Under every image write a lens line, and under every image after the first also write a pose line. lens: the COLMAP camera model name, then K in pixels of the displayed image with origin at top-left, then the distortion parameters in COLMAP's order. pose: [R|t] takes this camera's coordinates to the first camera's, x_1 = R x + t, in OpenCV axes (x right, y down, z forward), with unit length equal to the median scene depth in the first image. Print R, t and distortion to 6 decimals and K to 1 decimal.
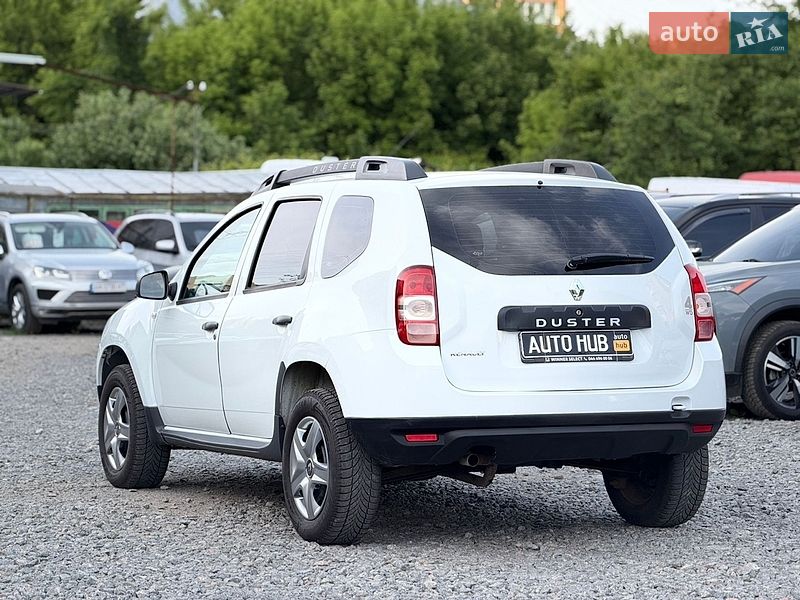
lens RADIAL K [[2419.0, 0, 400.0], [0, 2419.0, 300.0], [0, 0, 1]] dist [0.271990, -0.410321]
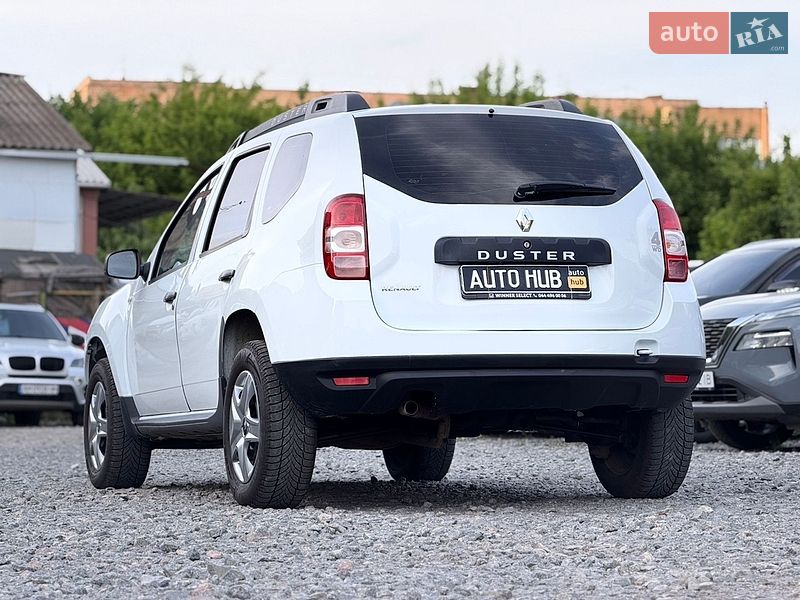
lens RADIAL K [[2419.0, 0, 400.0], [0, 2419.0, 300.0], [0, 0, 1]] dist [0.271990, -0.410321]
pose [[0.995962, -0.015909, -0.088357, 0.105849], [0.010394, 0.997989, -0.062531, 0.081801], [0.089174, 0.061360, 0.994124, 0.093917]]
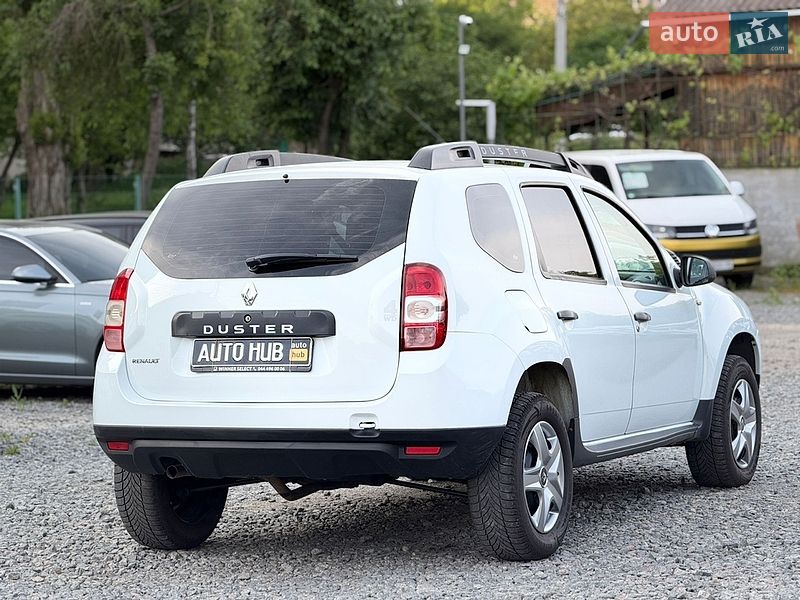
lens RADIAL K [[2419.0, 0, 400.0], [0, 2419.0, 300.0], [0, 0, 1]] dist [0.271990, -0.410321]
pose [[0.654664, 0.002335, -0.755916, 0.804956], [0.011314, 0.999853, 0.012888, -0.013040], [0.755835, -0.016990, 0.654541, 0.438543]]
